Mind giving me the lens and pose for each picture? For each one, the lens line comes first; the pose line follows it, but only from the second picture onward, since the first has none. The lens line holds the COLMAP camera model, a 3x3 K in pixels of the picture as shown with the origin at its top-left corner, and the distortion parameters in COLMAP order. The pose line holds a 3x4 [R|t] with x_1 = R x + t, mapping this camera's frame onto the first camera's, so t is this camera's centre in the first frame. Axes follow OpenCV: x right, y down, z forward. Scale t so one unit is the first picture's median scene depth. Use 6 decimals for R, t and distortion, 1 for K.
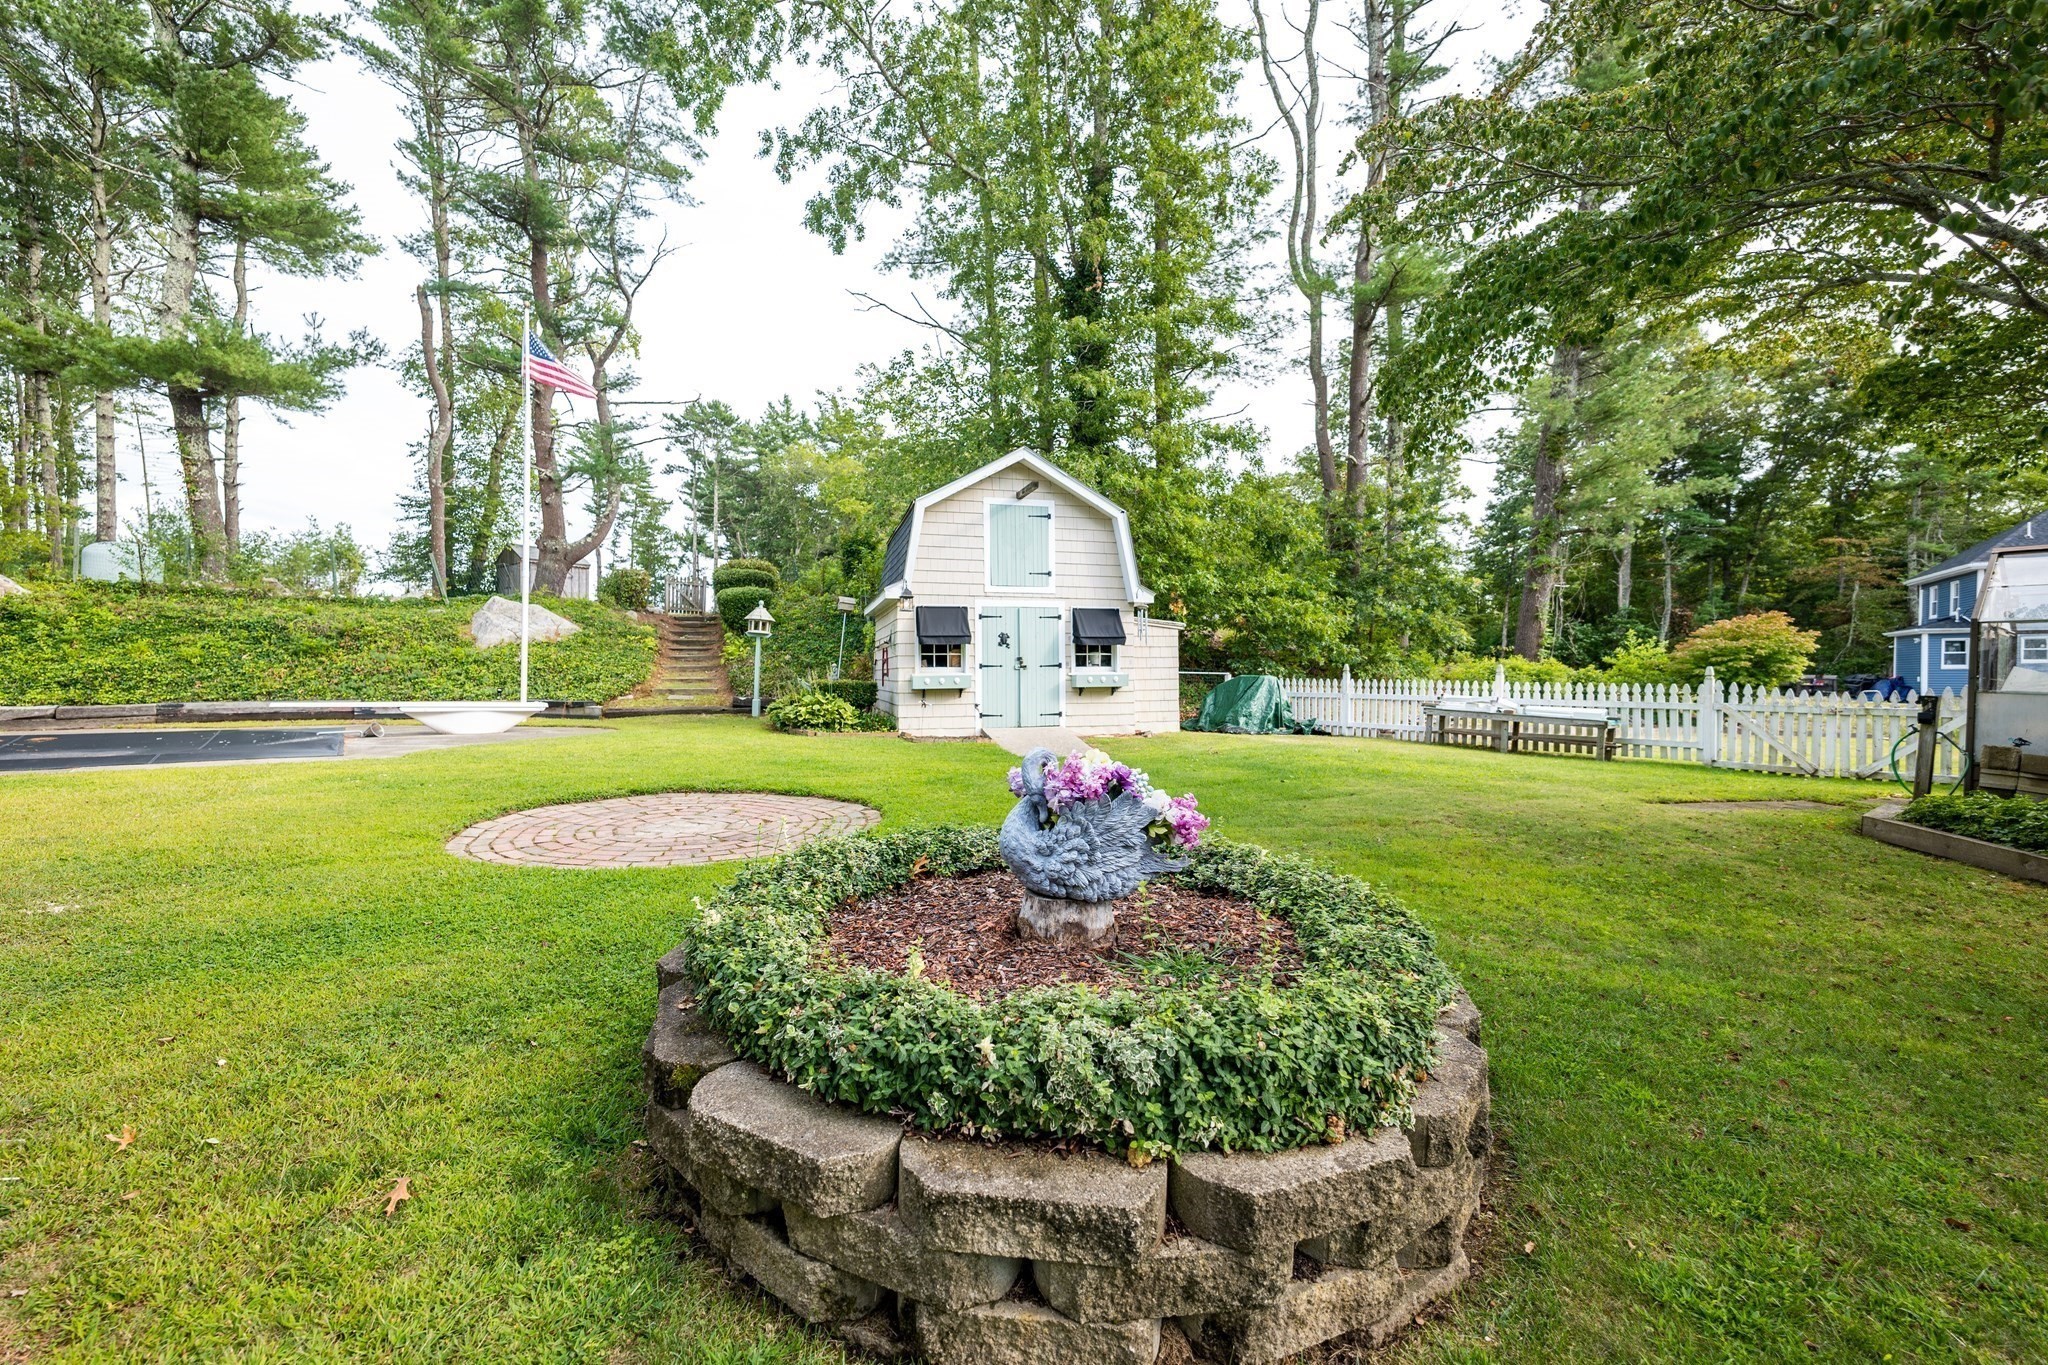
lens RADIAL K [[831.7, 0, 1018.3], [0, 831.7, 683.6], [0, 0, 1]] dist [0.008740, -0.000616]
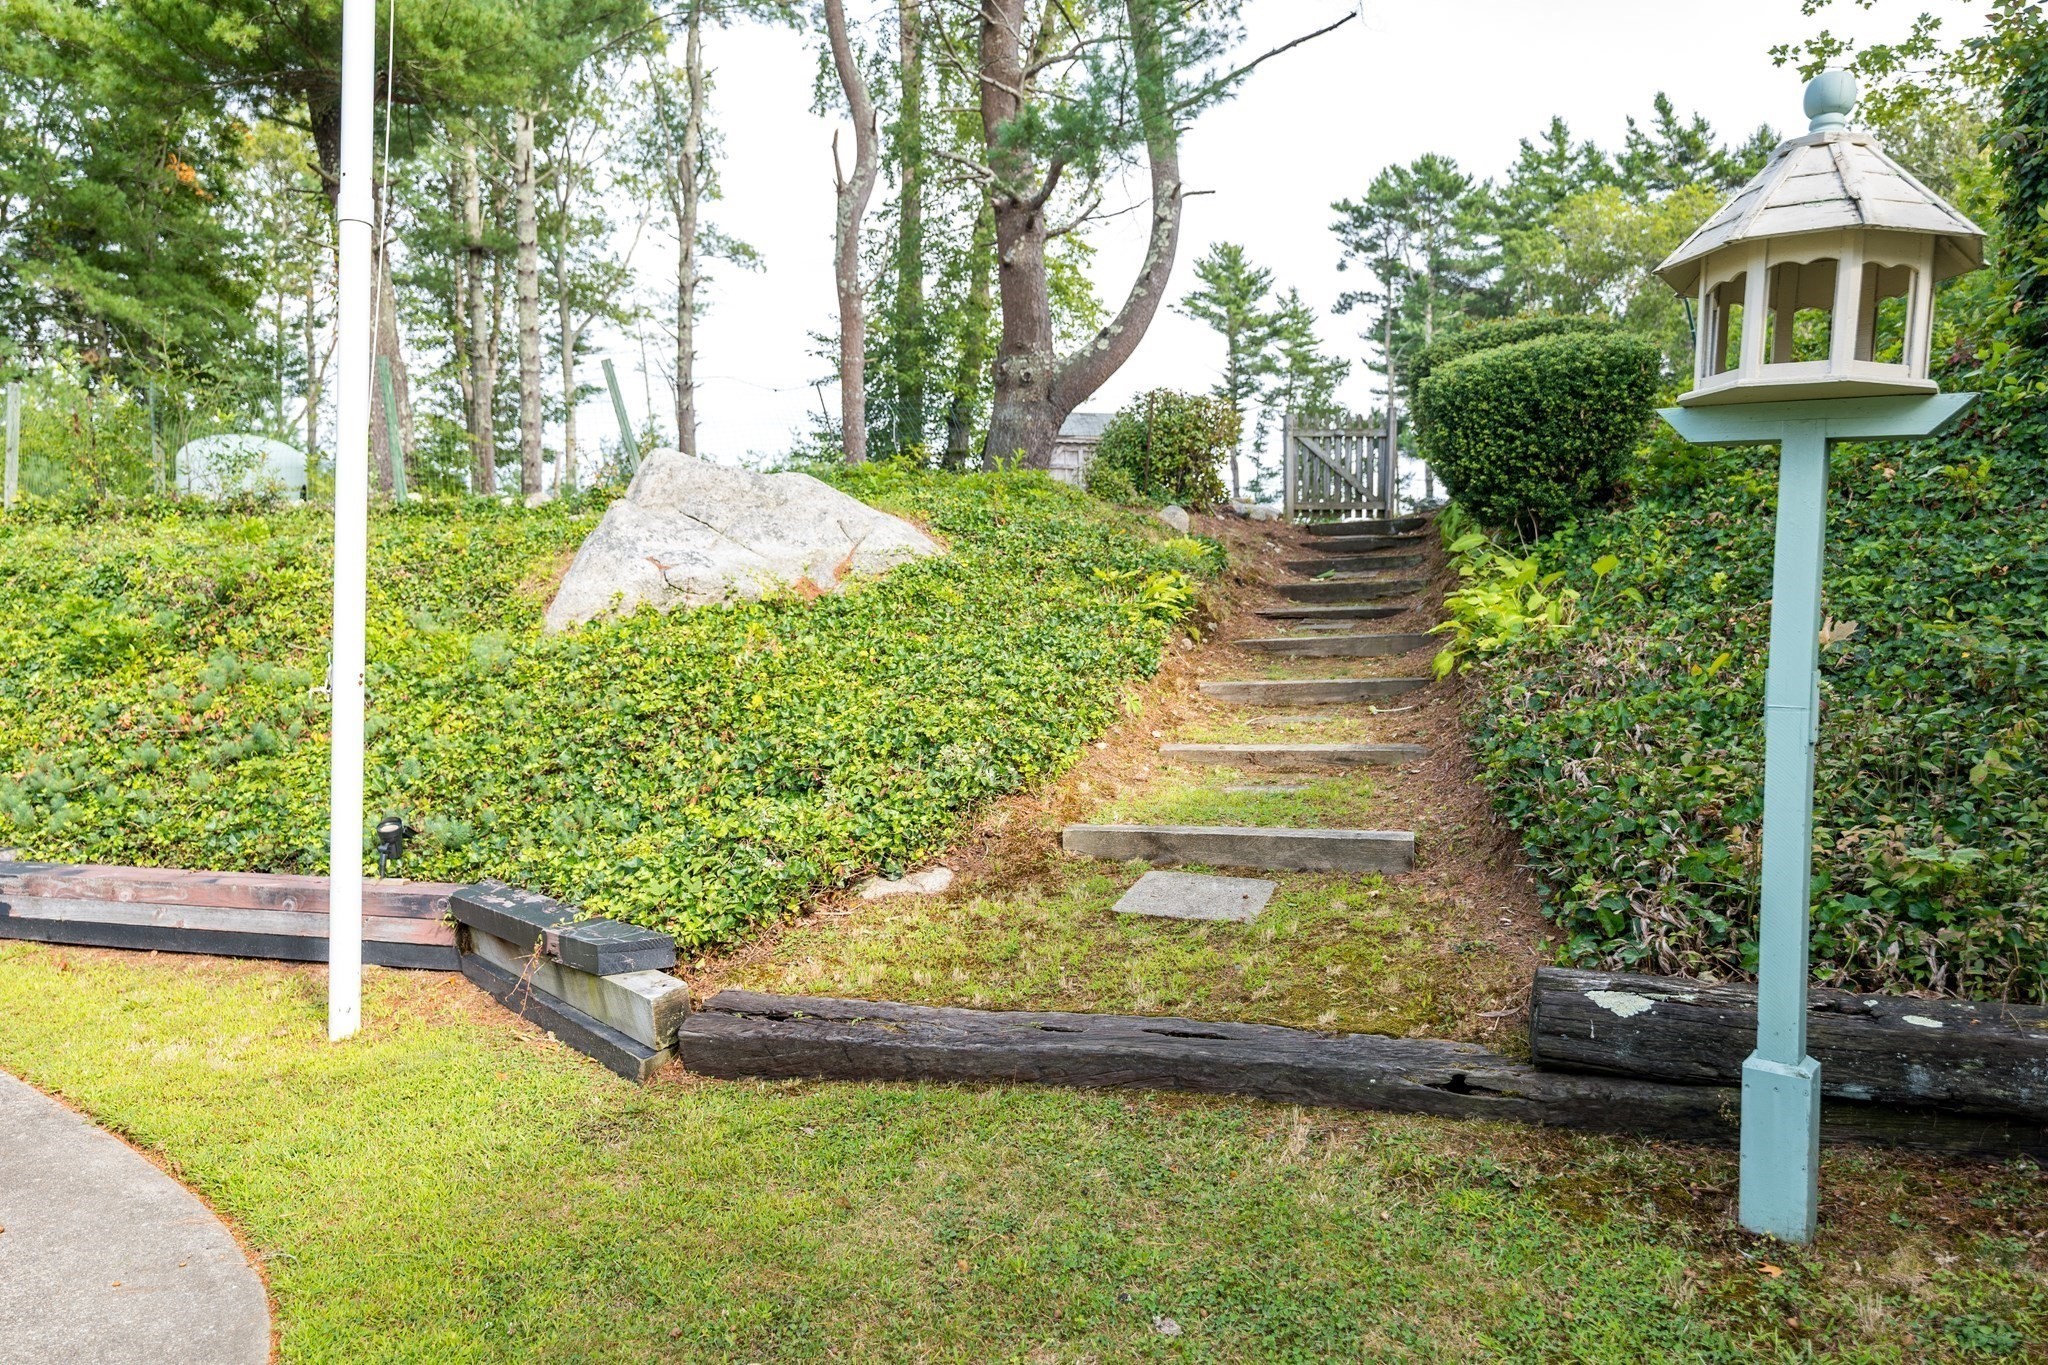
lens RADIAL K [[1389.4, 0, 1015.2], [0, 1389.4, 666.2], [0, 0, 1]] dist [-0.001274, 0.003246]
pose [[0.802257, -0.013450, -0.596827, -0.295466], [0.007784, 0.999897, -0.012070, -0.027922], [0.596928, 0.005038, 0.802279, 0.826856]]
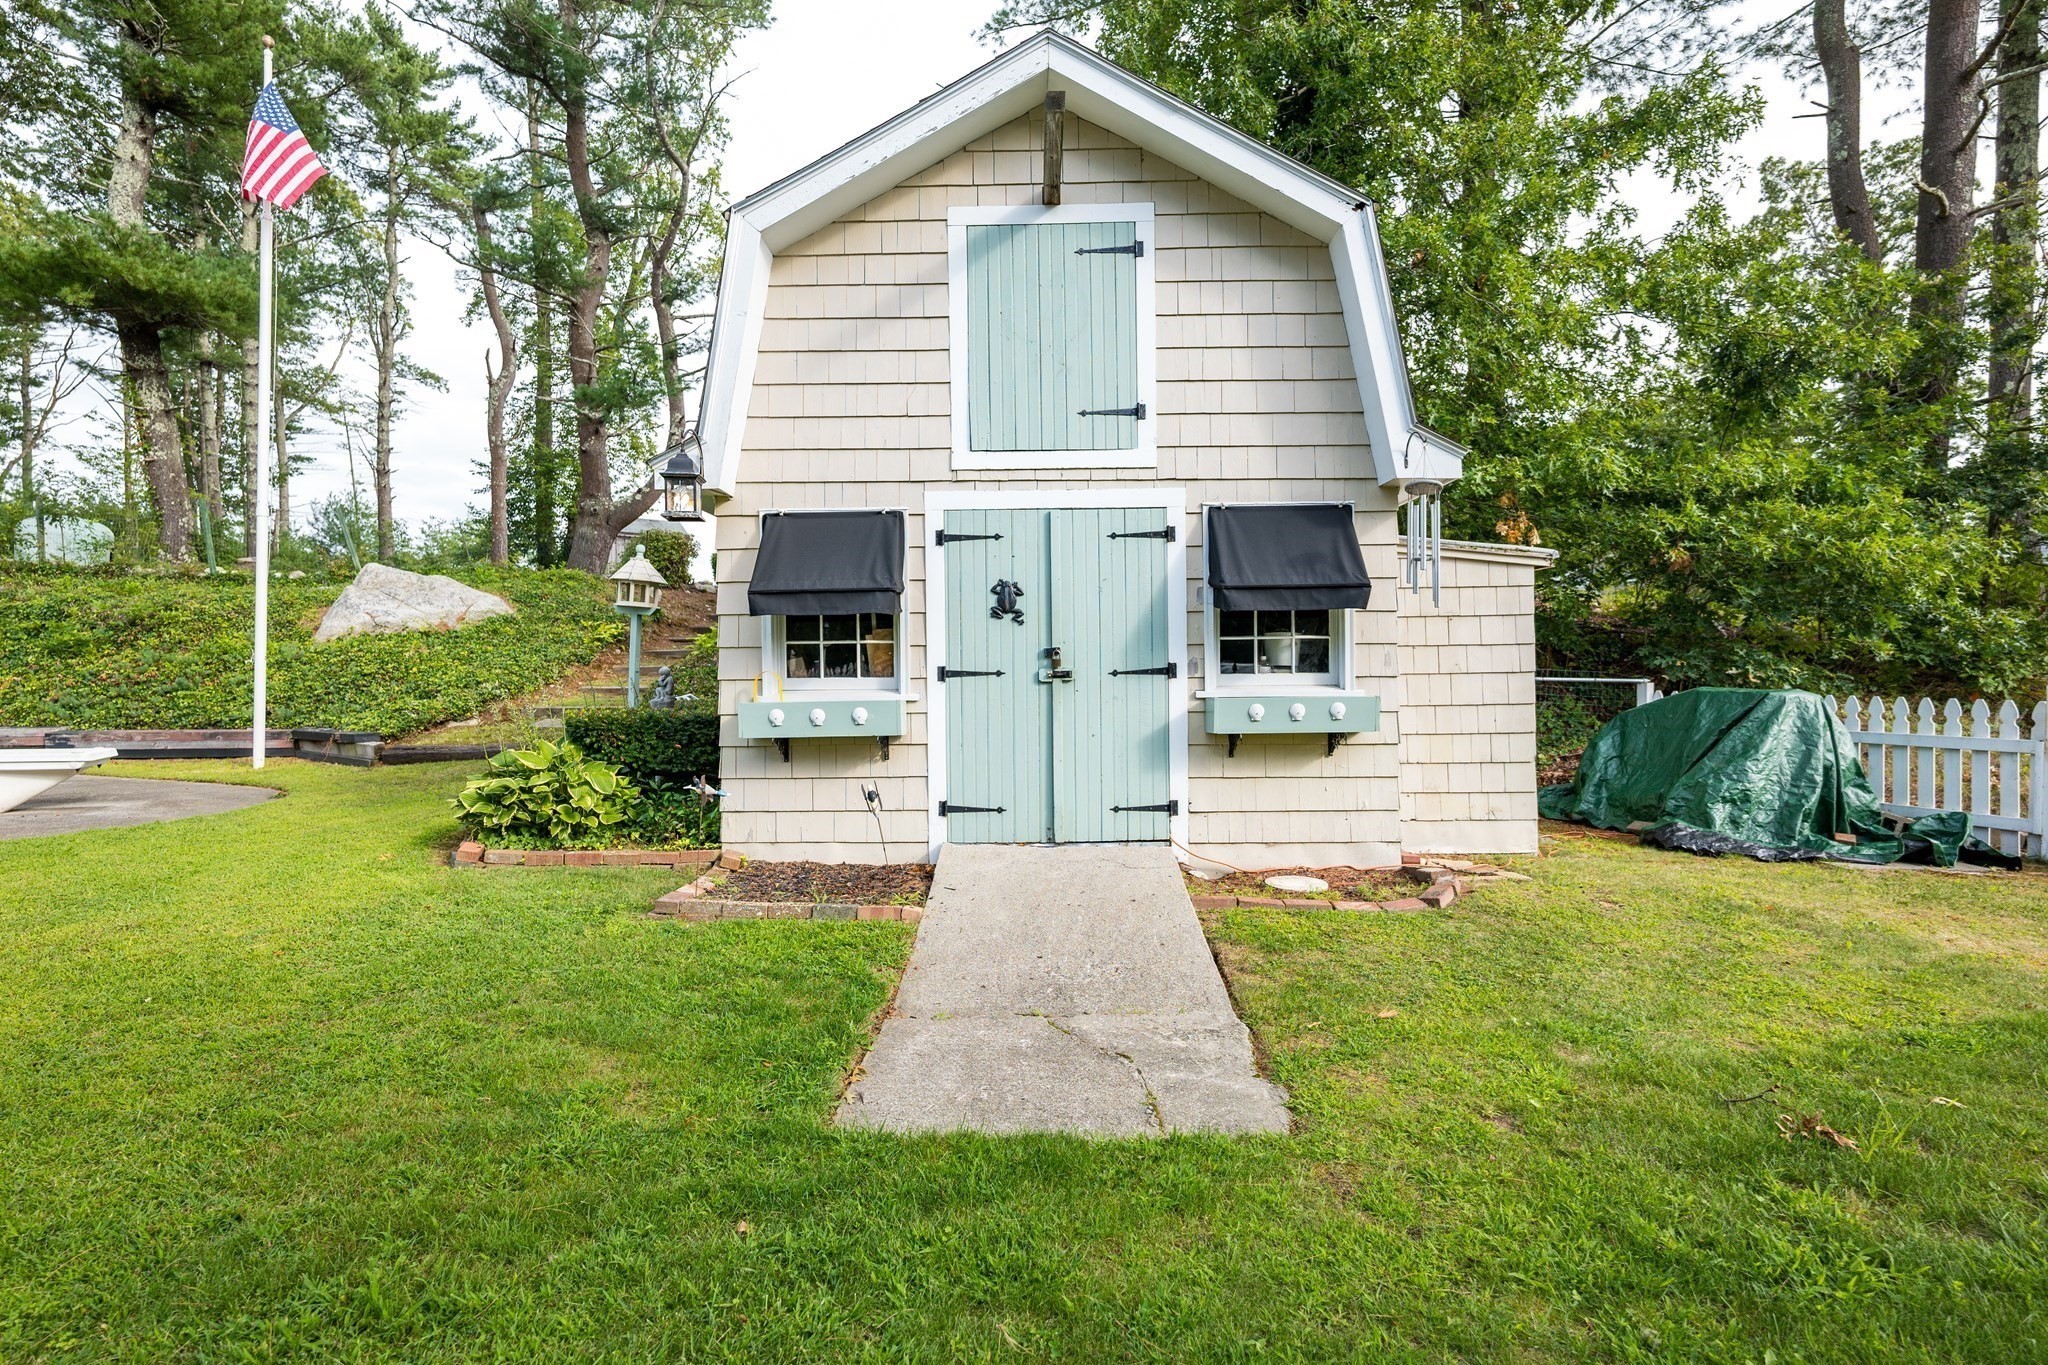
lens RADIAL K [[933.2, 0, 1017.9], [0, 933.2, 681.3], [0, 0, 1]] dist [0.005441, -0.000482]
pose [[0.962099, 0.000005, -0.272699, 0.081119], [0.000865, 0.999995, 0.003069, -0.015652], [0.272698, -0.003189, 0.962094, 0.509991]]
